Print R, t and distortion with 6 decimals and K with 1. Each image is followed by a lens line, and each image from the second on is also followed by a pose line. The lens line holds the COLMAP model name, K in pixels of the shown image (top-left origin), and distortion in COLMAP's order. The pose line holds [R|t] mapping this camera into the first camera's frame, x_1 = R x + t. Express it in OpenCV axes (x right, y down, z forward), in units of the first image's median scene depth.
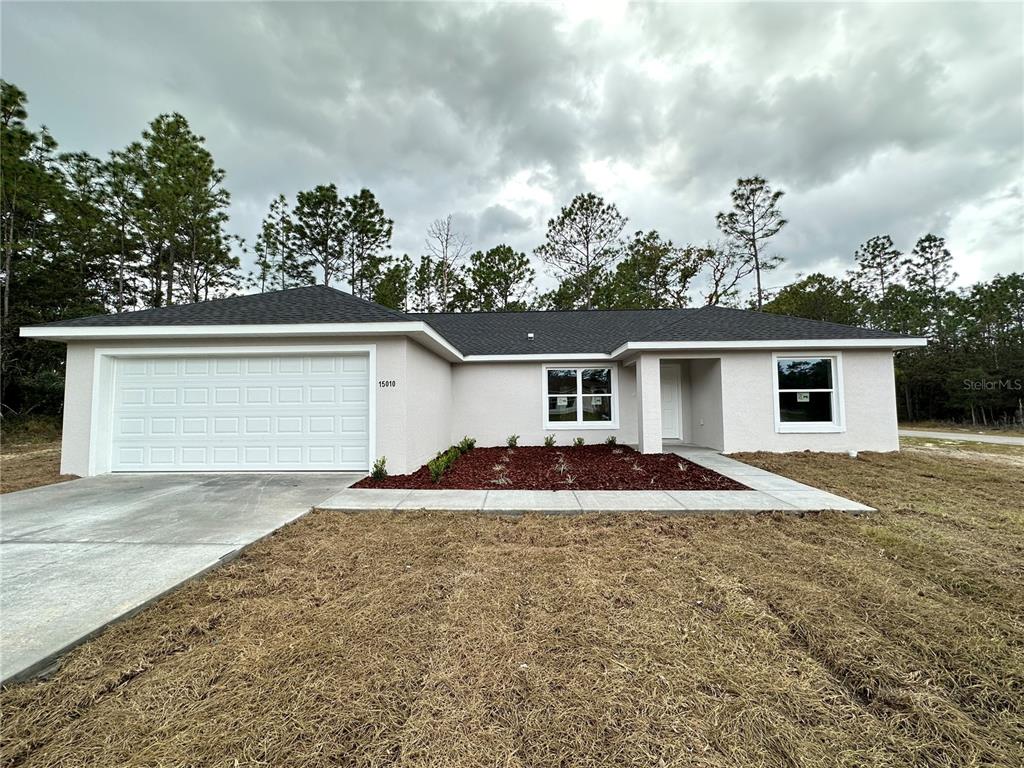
lens RADIAL K [[408.4, 0, 509.0], [0, 408.4, 385.9], [0, 0, 1]] dist [0.002194, 0.000042]
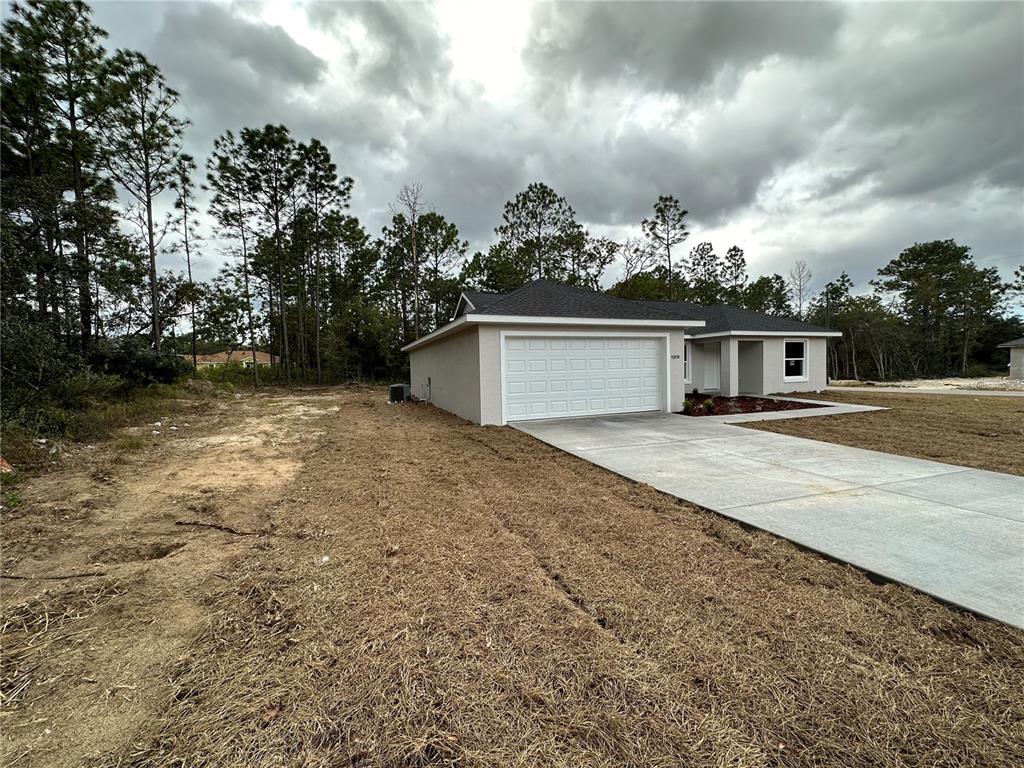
lens RADIAL K [[408.4, 0, 514.2], [0, 408.4, 381.7], [0, 0, 1]] dist [0.002194, 0.000042]
pose [[0.922022, -0.024791, 0.386342, -0.394424], [-0.005080, 0.997087, 0.076105, -0.007103], [-0.387104, -0.072133, 0.919210, -0.071077]]
